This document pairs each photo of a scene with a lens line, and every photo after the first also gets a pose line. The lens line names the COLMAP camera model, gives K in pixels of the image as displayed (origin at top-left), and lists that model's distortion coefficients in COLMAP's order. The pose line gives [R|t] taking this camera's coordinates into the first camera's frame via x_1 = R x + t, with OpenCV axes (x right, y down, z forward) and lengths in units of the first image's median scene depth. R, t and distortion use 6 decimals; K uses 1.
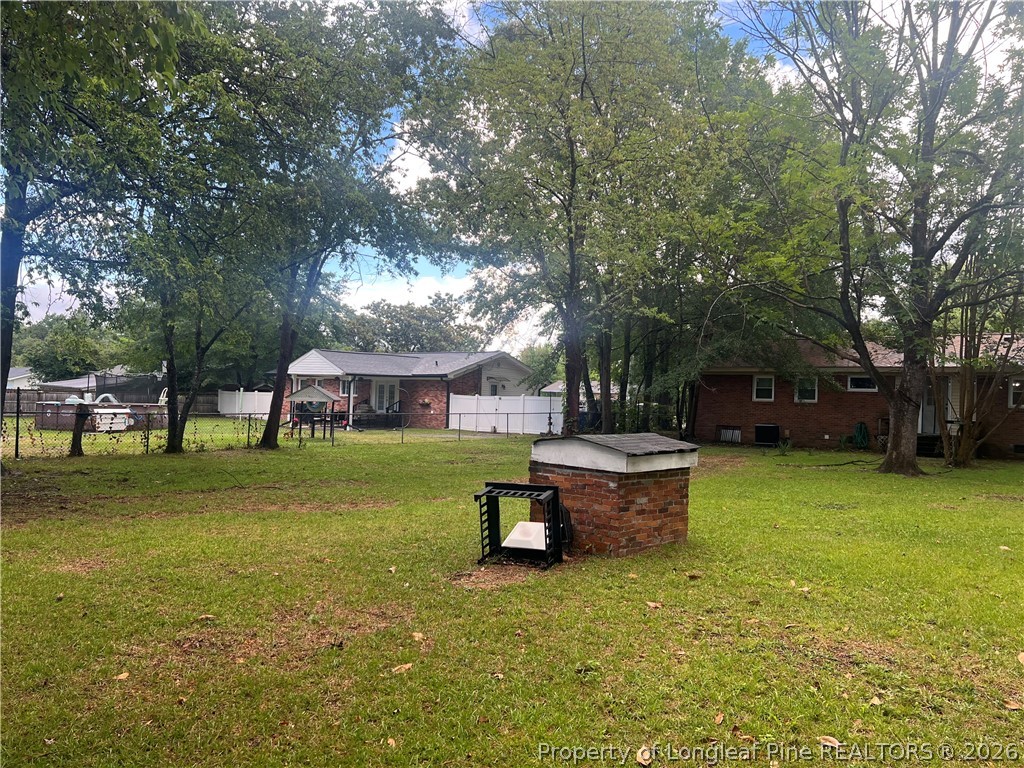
lens RADIAL K [[773.6, 0, 507.9], [0, 773.6, 385.0], [0, 0, 1]] dist [0.041556, -0.047647]
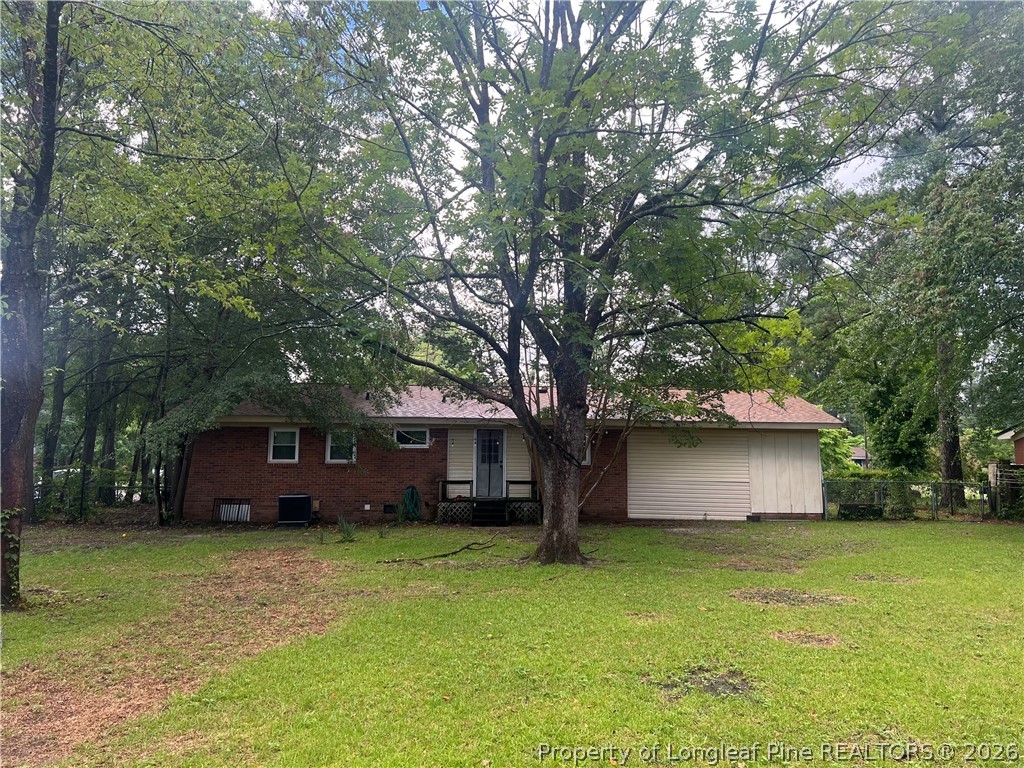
lens RADIAL K [[773.6, 0, 511.5], [0, 773.6, 378.2], [0, 0, 1]] dist [0.041556, -0.047647]
pose [[0.741633, 0.053652, 0.668657, -0.005646], [0.004169, 0.996408, -0.084574, 0.003265], [-0.670793, 0.065510, 0.738746, 0.253887]]
